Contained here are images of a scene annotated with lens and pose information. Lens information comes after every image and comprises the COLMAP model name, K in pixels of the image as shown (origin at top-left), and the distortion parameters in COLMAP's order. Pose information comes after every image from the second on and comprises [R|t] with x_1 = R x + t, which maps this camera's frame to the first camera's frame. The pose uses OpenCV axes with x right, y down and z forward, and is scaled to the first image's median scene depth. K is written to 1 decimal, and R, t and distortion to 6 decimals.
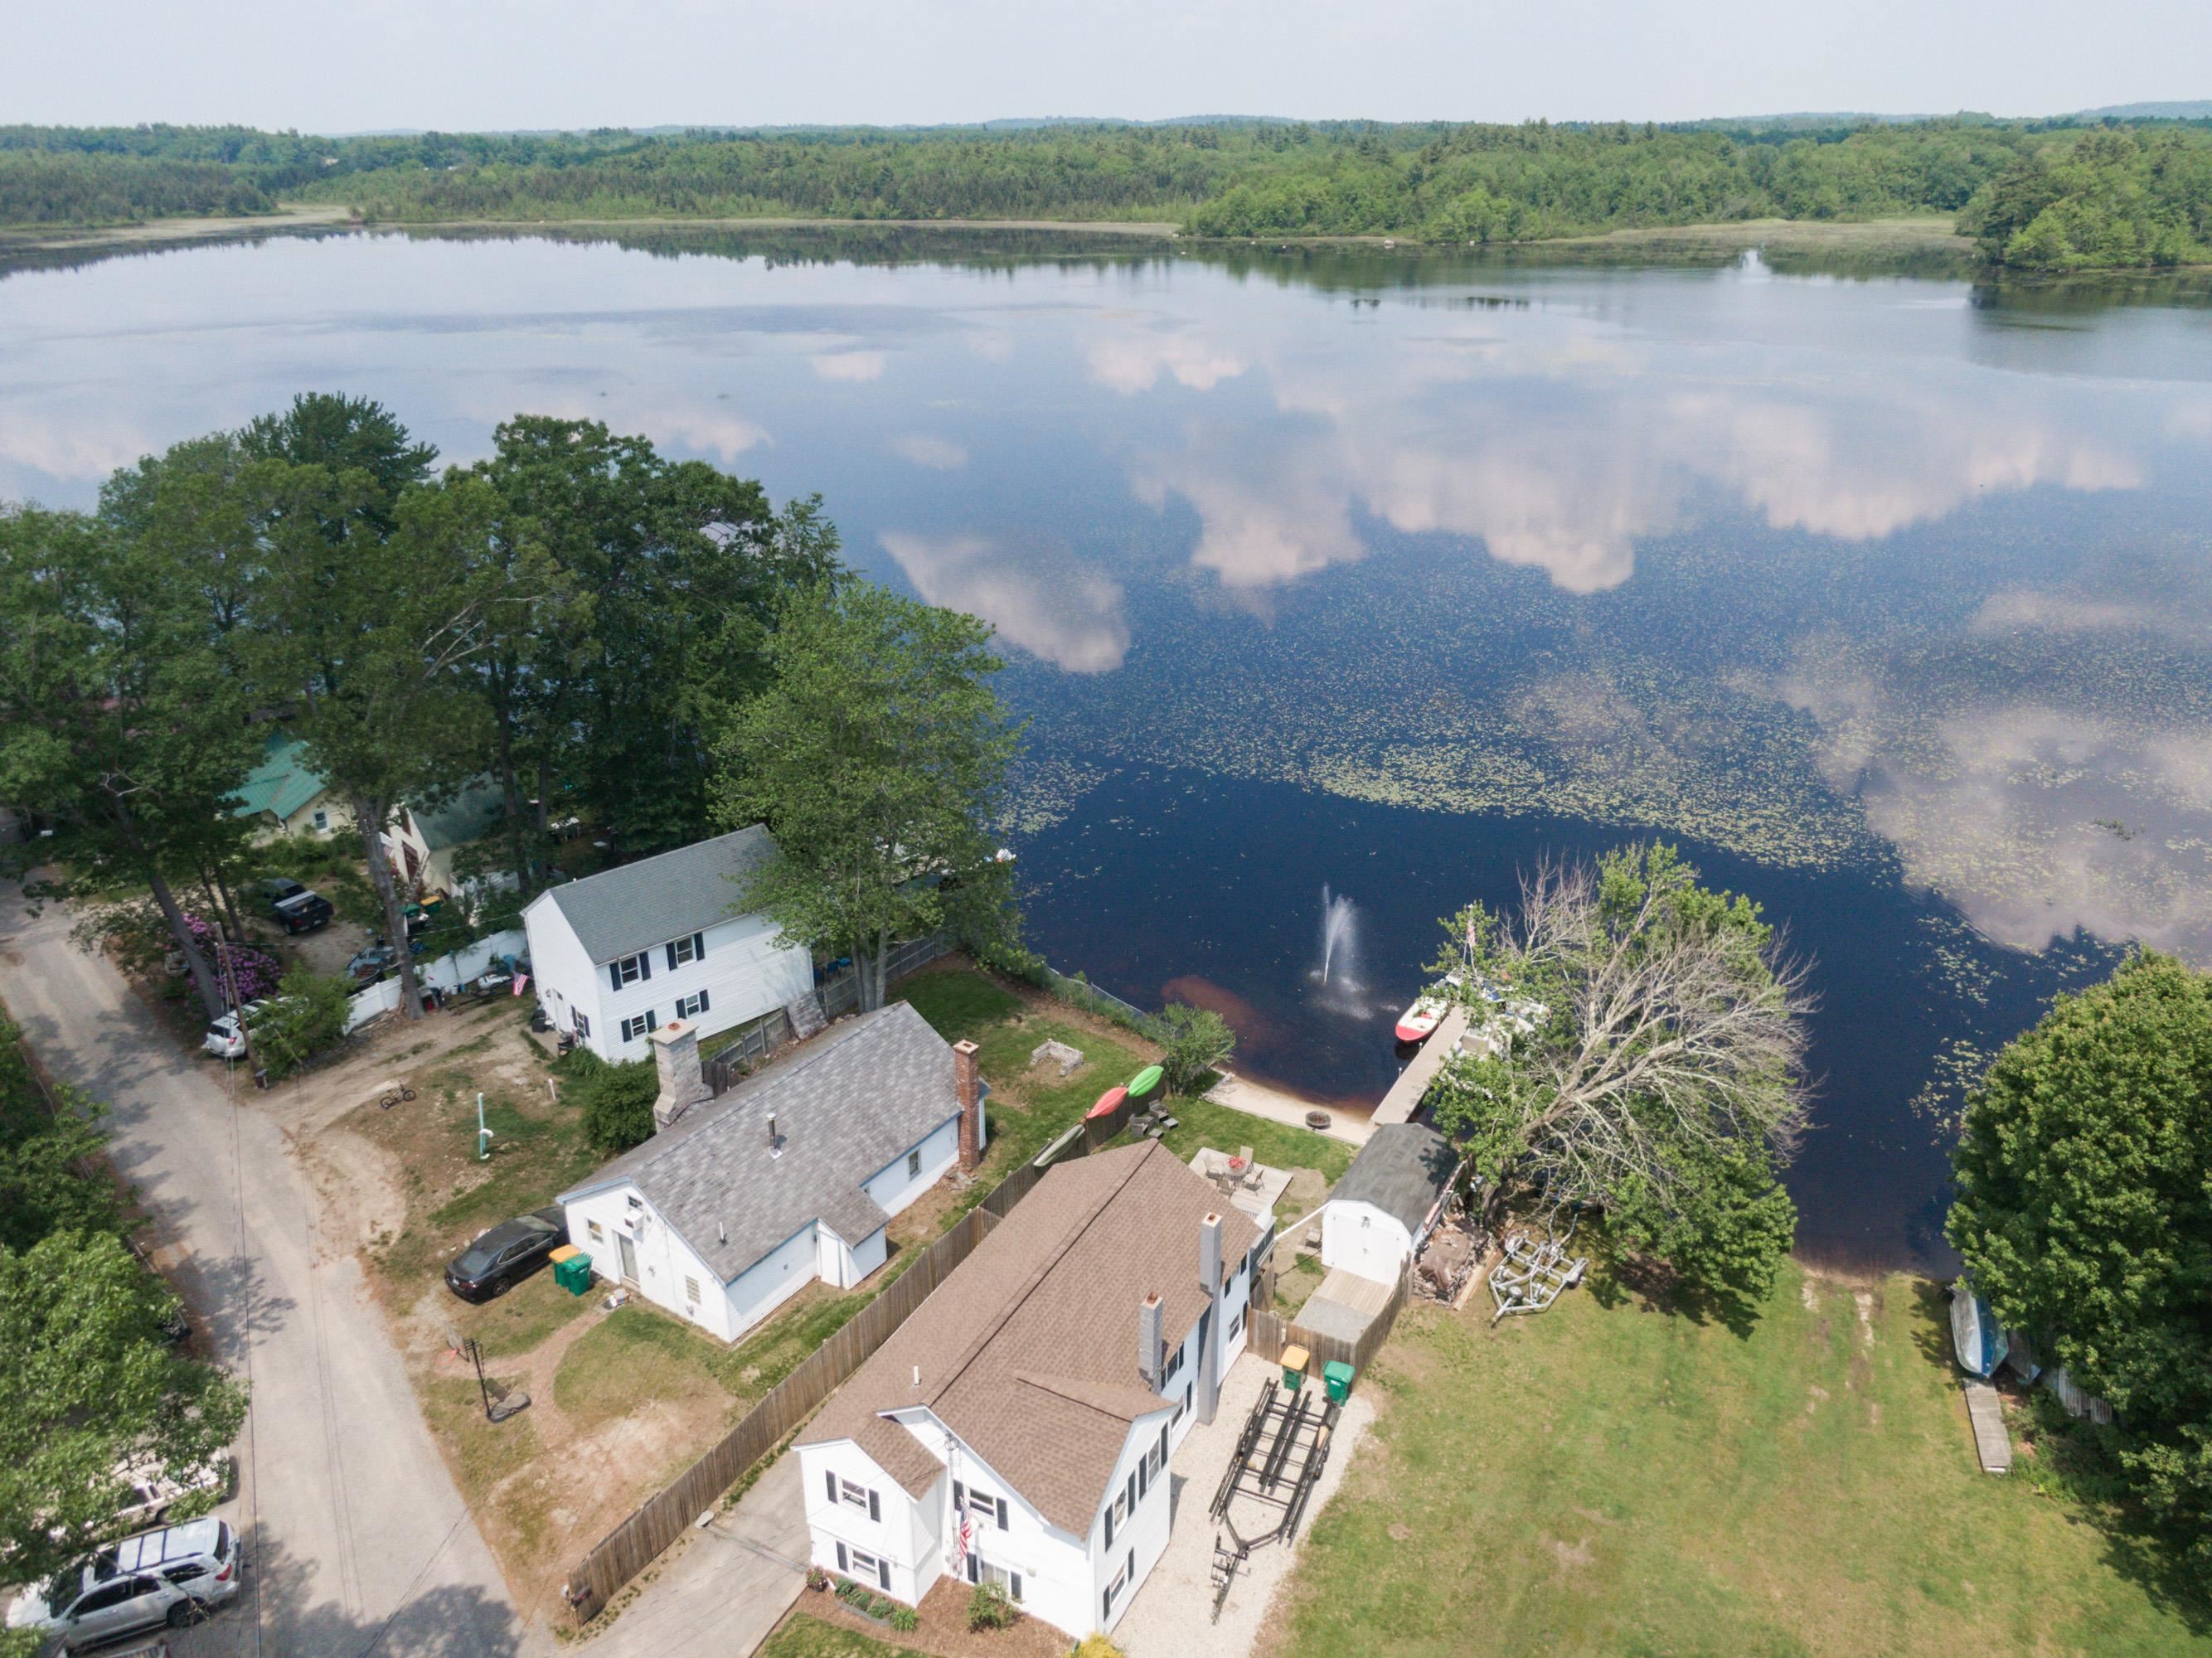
lens RADIAL K [[1599.1, 0, 1097.5], [0, 1599.1, 828.5], [0, 0, 1]] dist [0.031169, -0.040010]
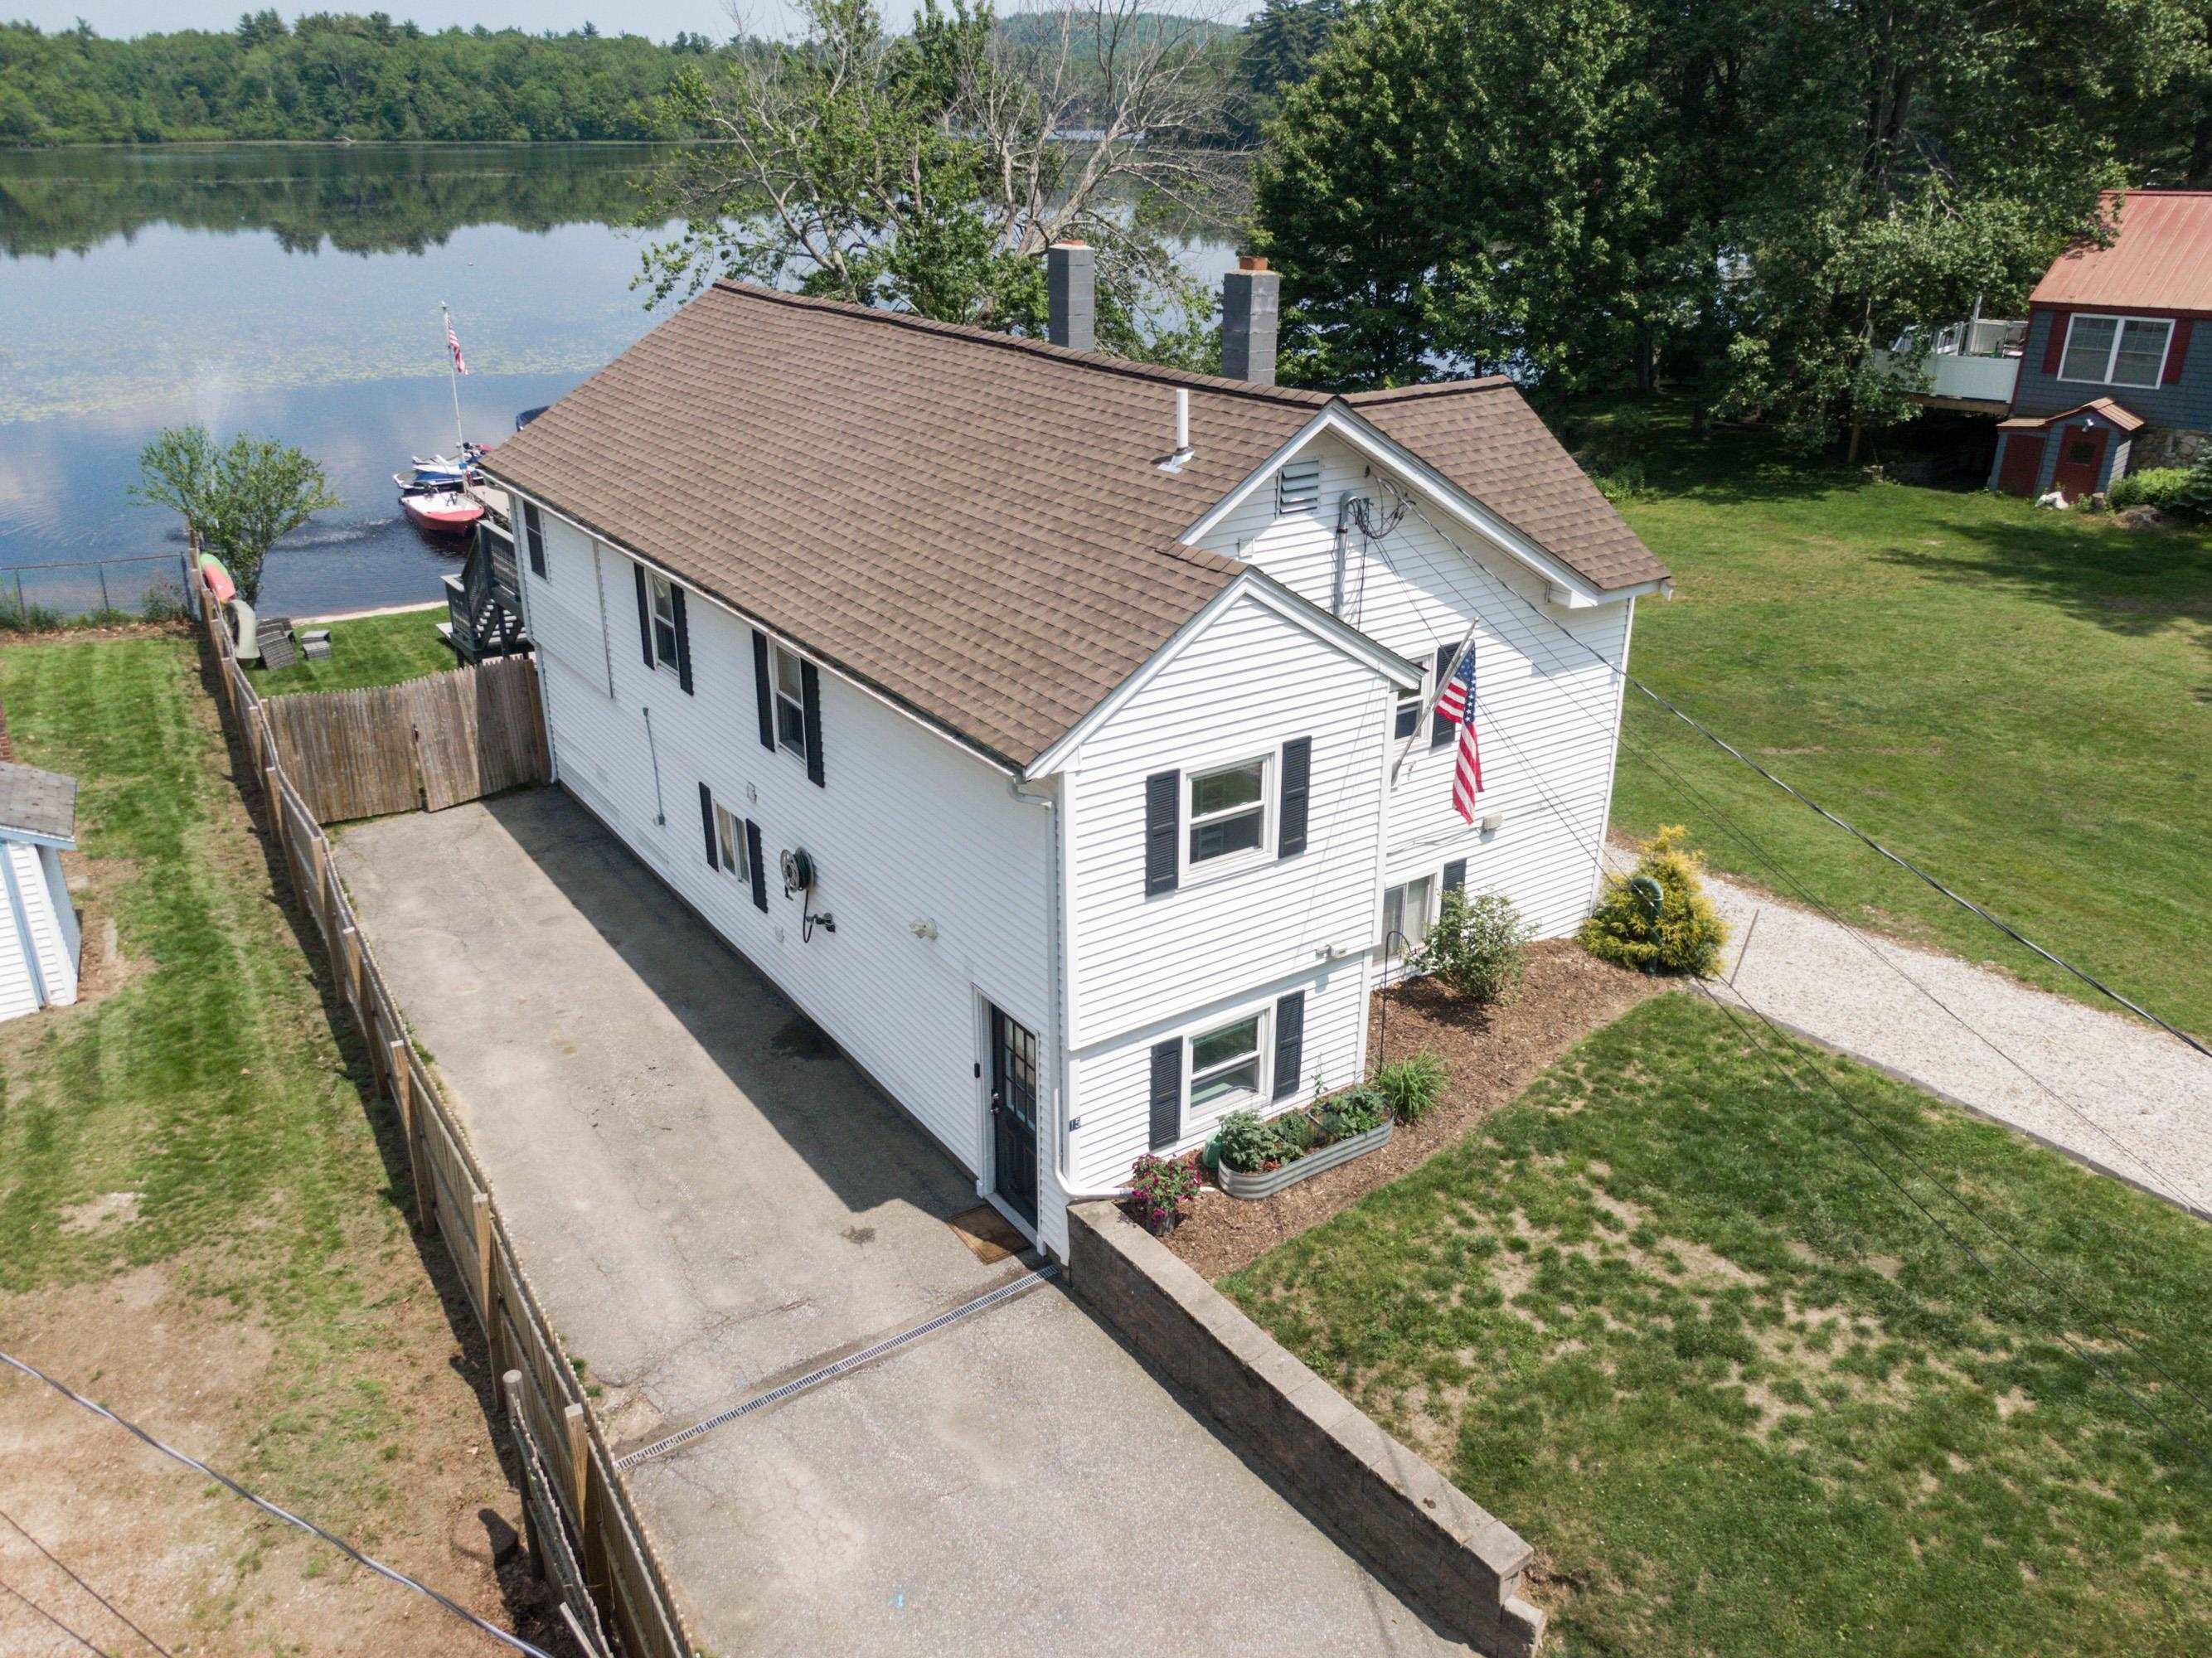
lens RADIAL K [[1707.5, 0, 1103.1], [0, 1707.5, 821.3], [0, 0, 1]] dist [0.012520, 0.003154]
pose [[0.462029, -0.333629, 0.821718, -0.189765], [0.347888, 0.920462, 0.178113, 0.151628], [-0.815784, 0.203572, 0.541346, 0.365121]]
